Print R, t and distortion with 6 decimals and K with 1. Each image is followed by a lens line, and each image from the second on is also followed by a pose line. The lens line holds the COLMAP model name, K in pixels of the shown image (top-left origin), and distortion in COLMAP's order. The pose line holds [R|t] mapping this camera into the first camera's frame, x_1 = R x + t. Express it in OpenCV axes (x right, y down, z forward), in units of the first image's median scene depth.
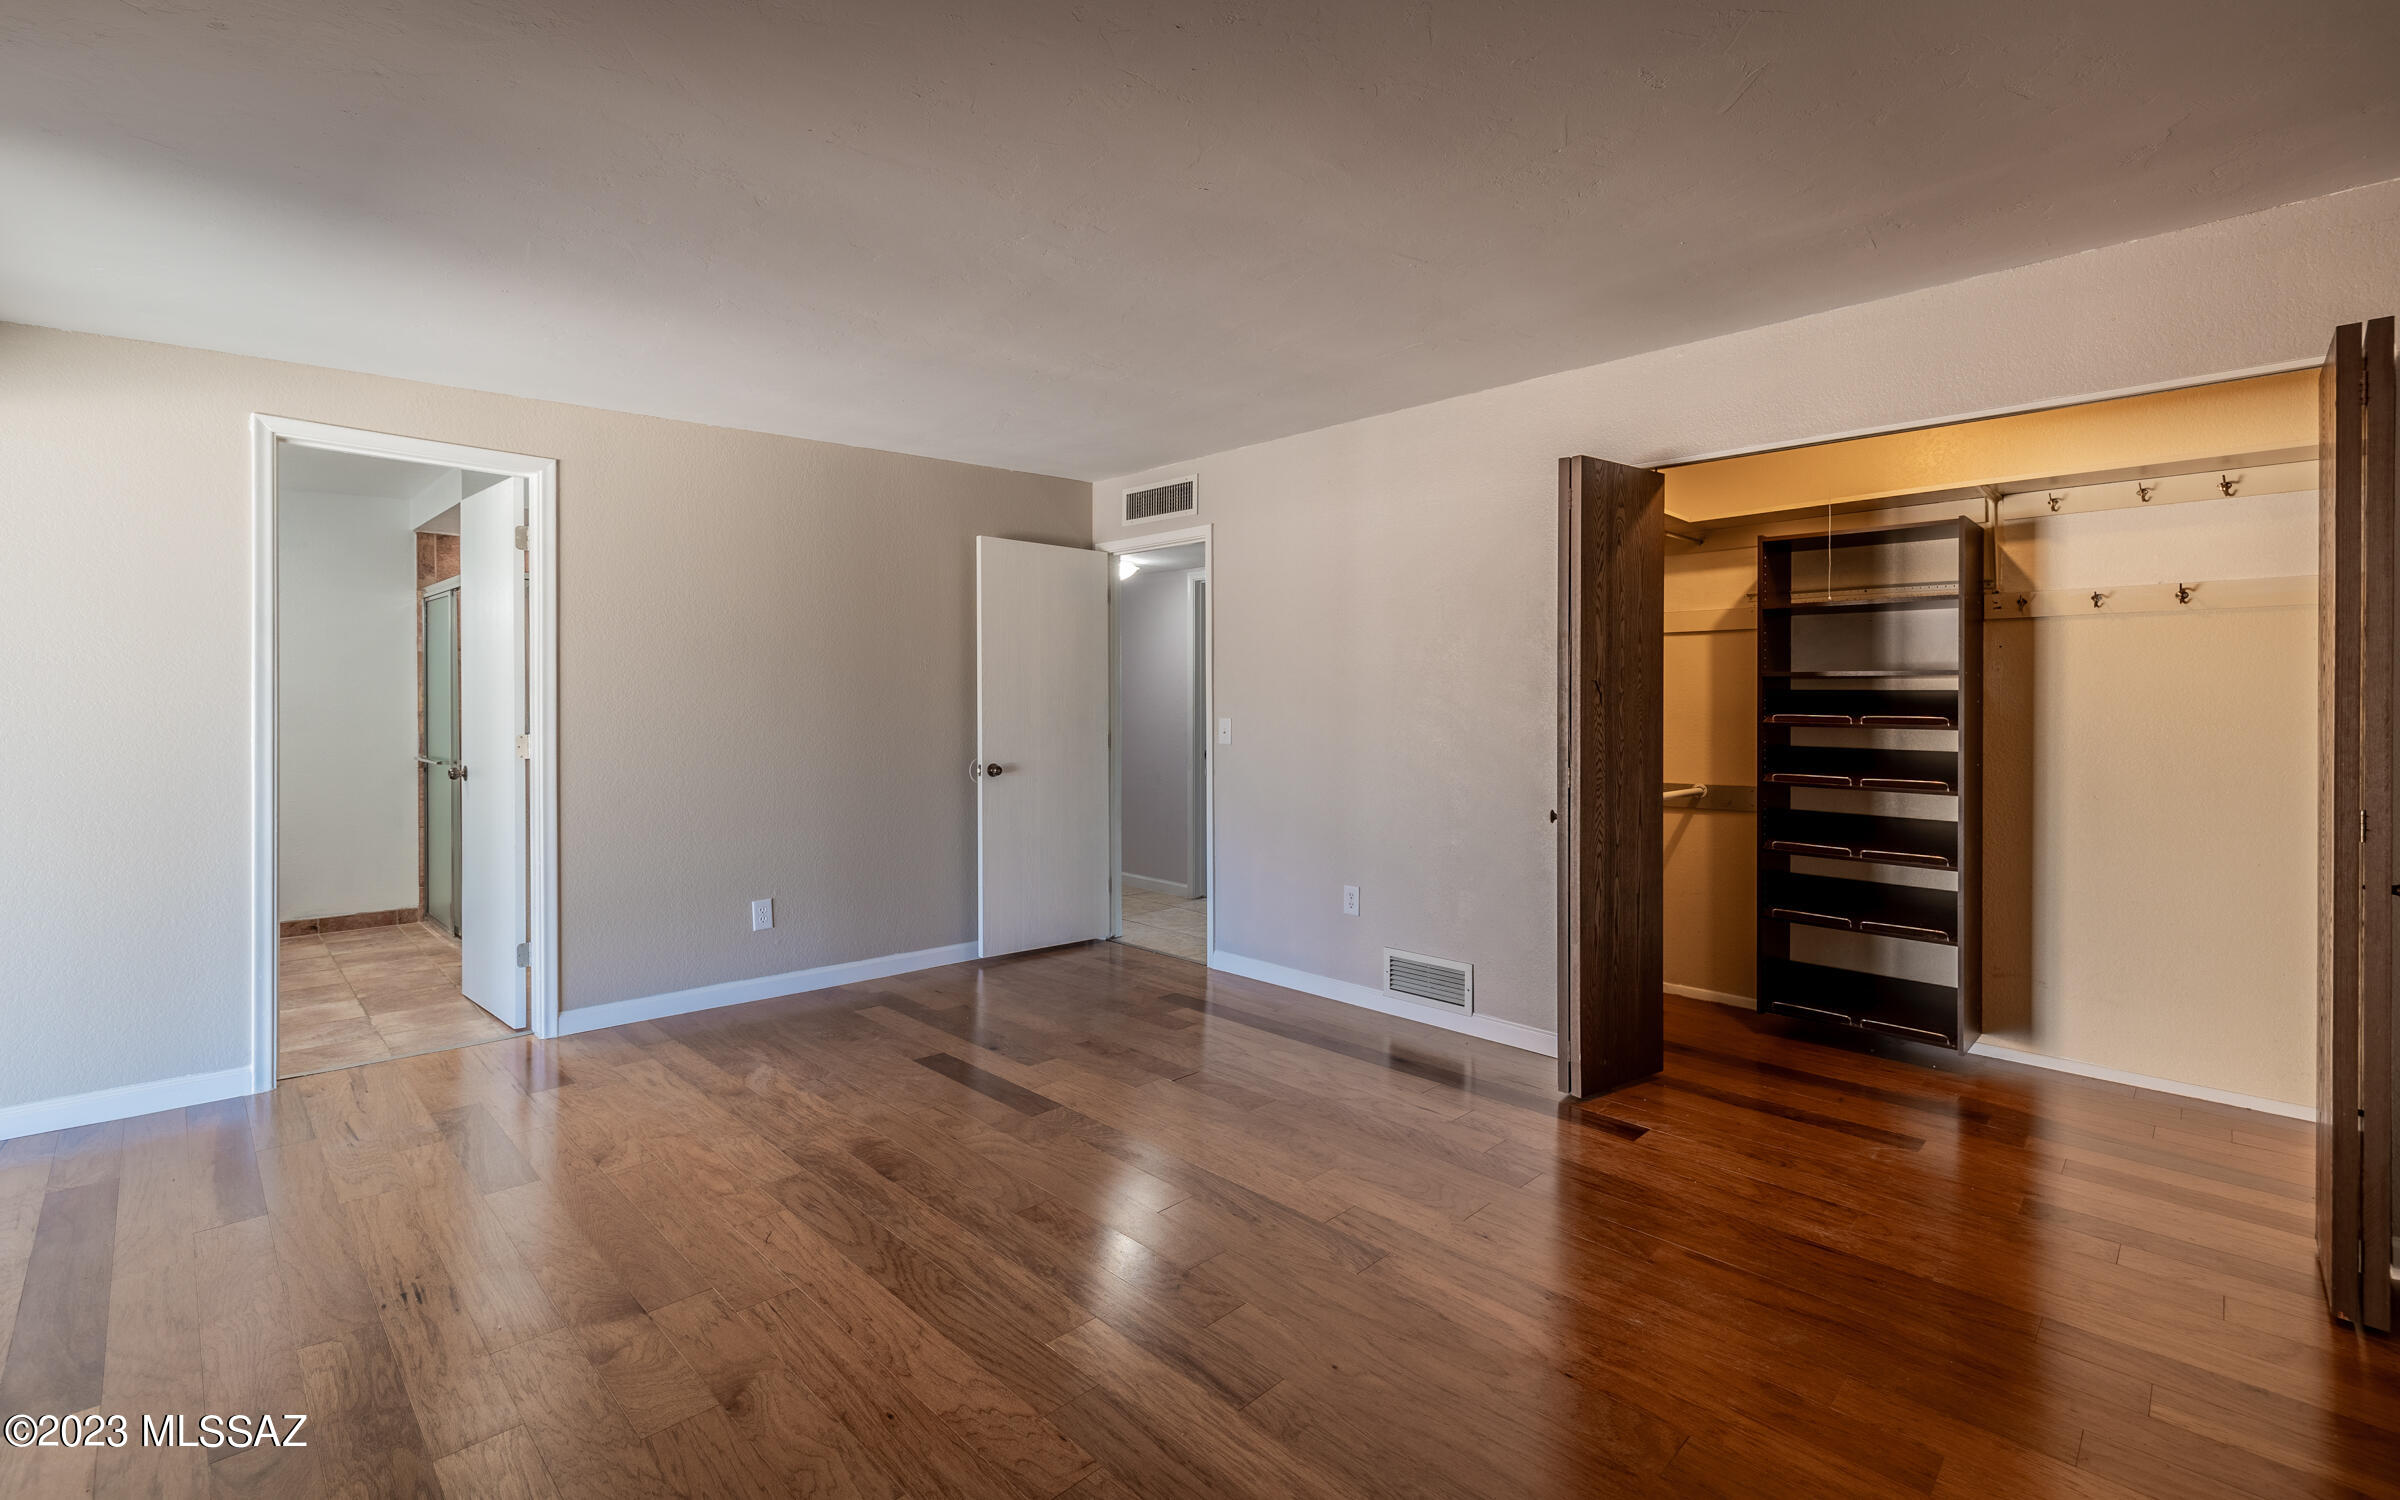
lens RADIAL K [[1029.6, 0, 1195.0], [0, 1029.6, 714.6], [0, 0, 1]] dist [-0.000495, 0.000041]
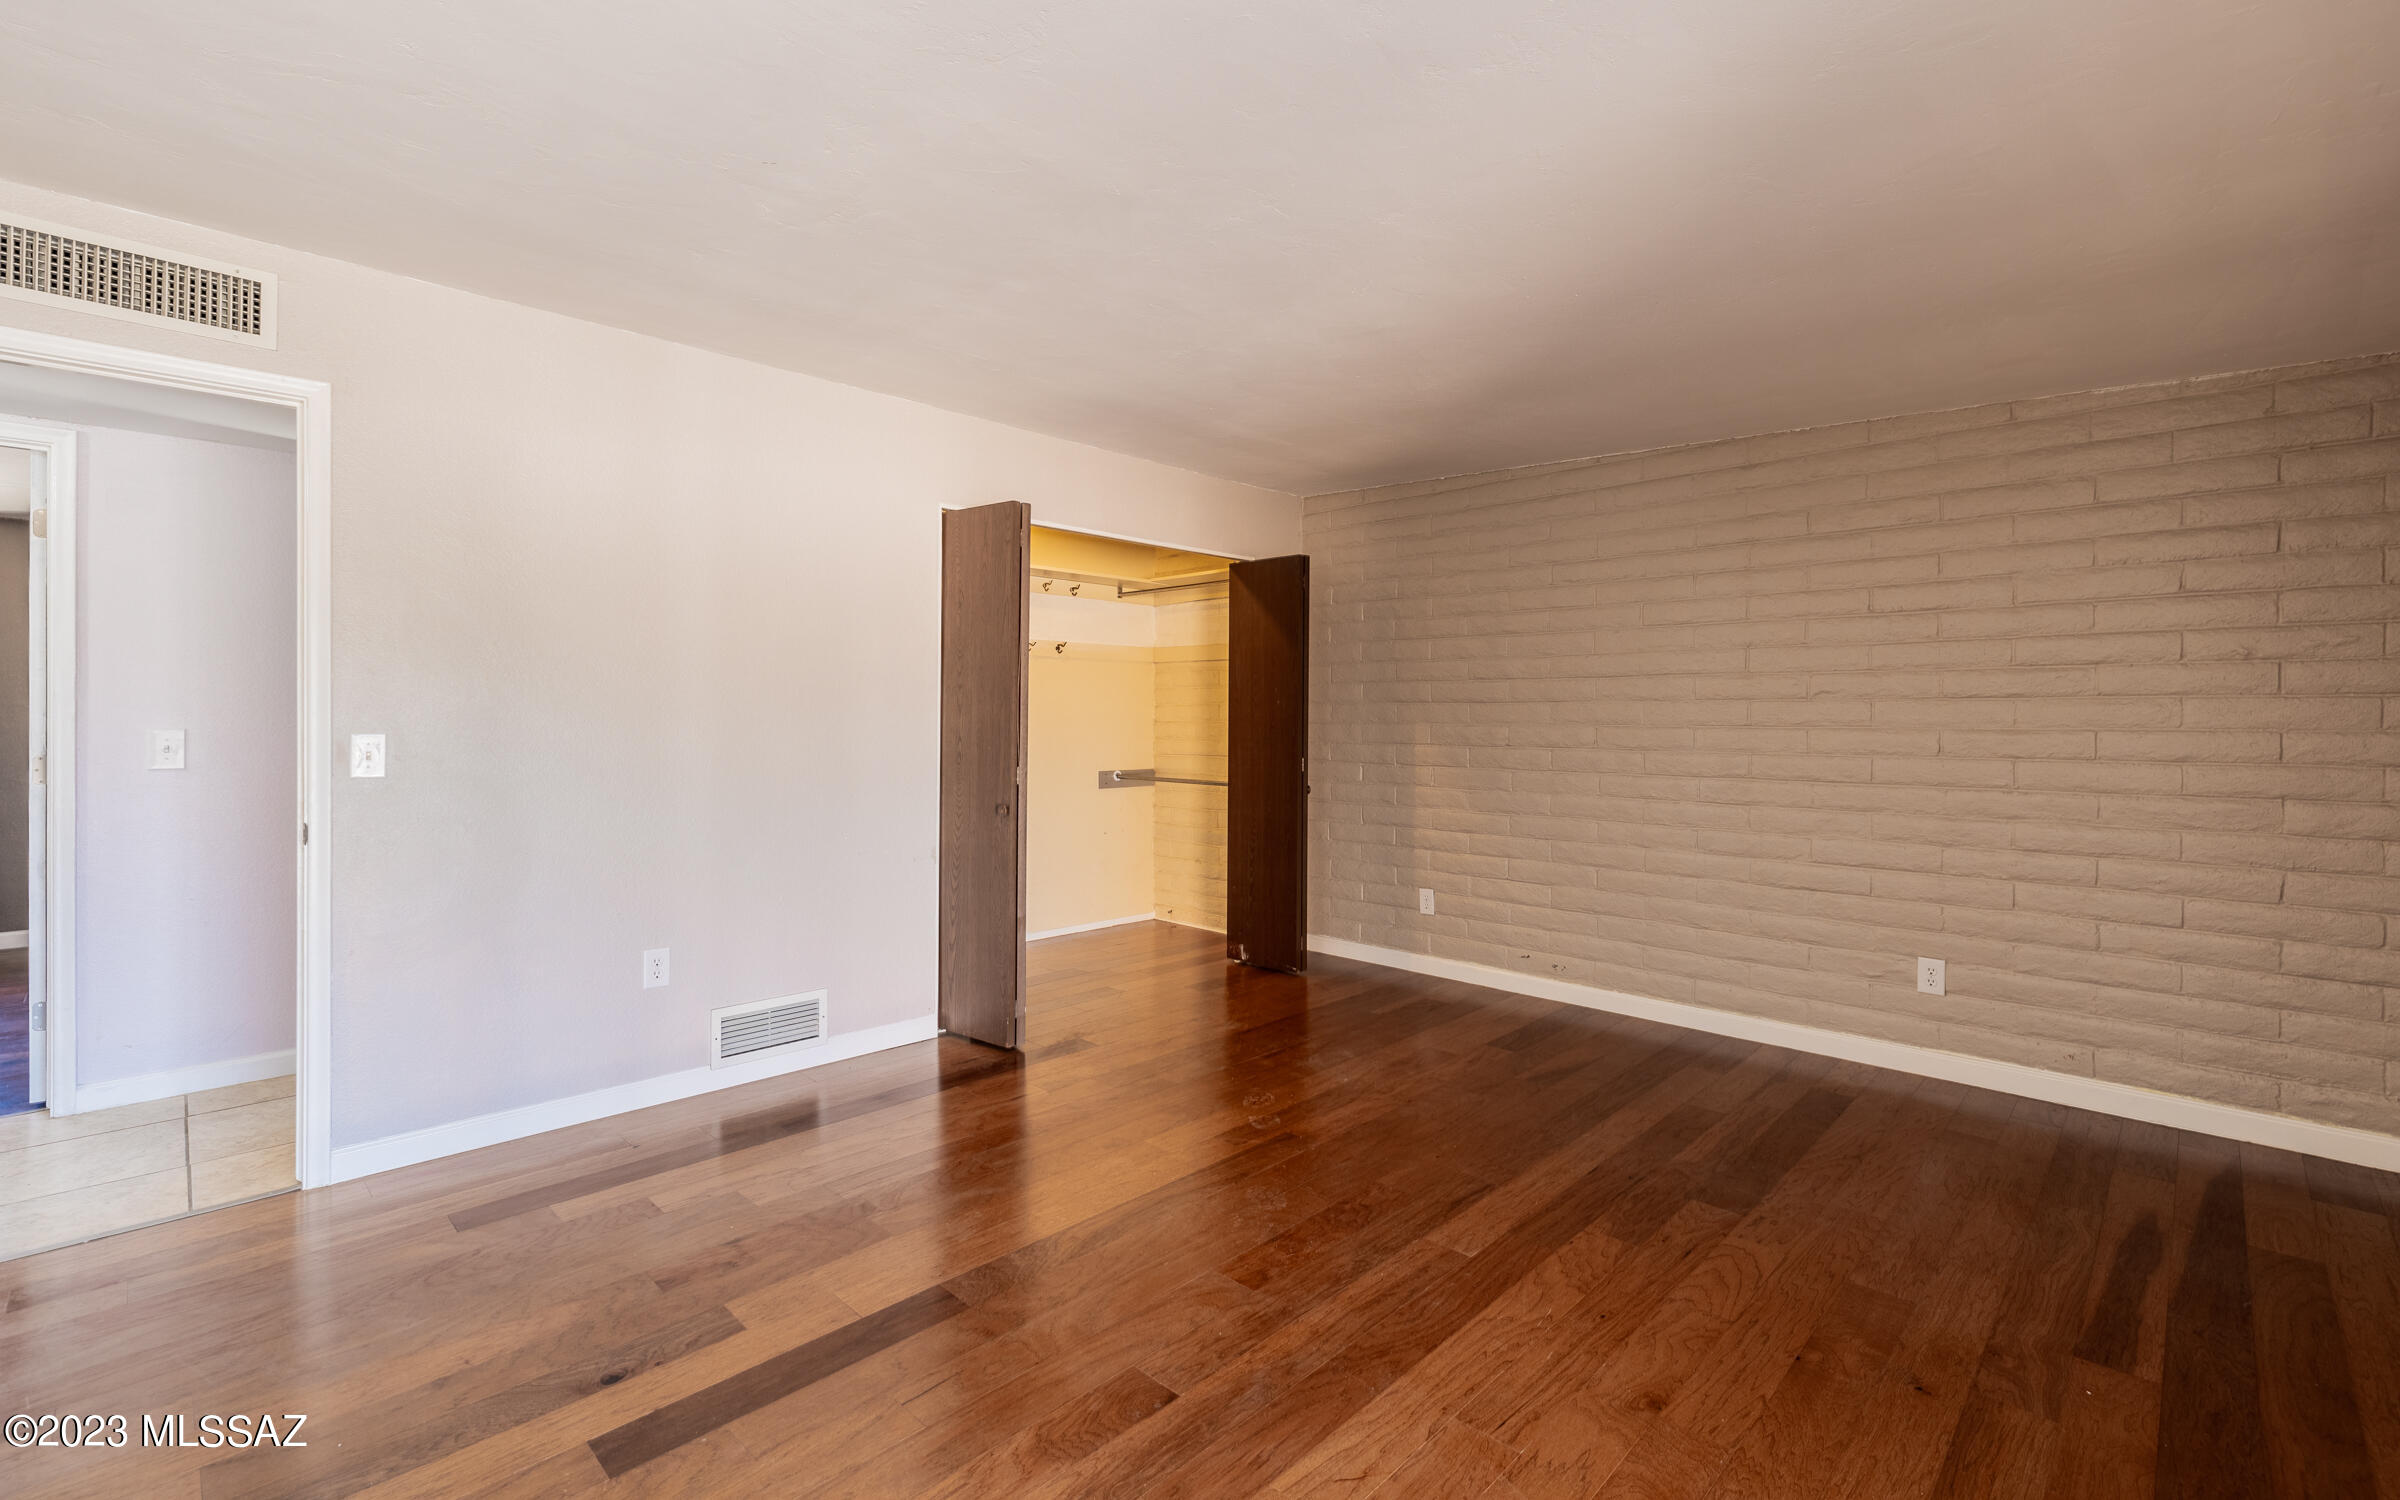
lens RADIAL K [[1029.6, 0, 1195.0], [0, 1029.6, 714.6], [0, 0, 1]] dist [-0.000495, 0.000041]
pose [[-0.006070, -0.006939, 0.999958, -0.784060], [0.000656, 0.999976, 0.006943, -0.015695], [-0.999981, 0.000698, -0.006065, 0.780238]]
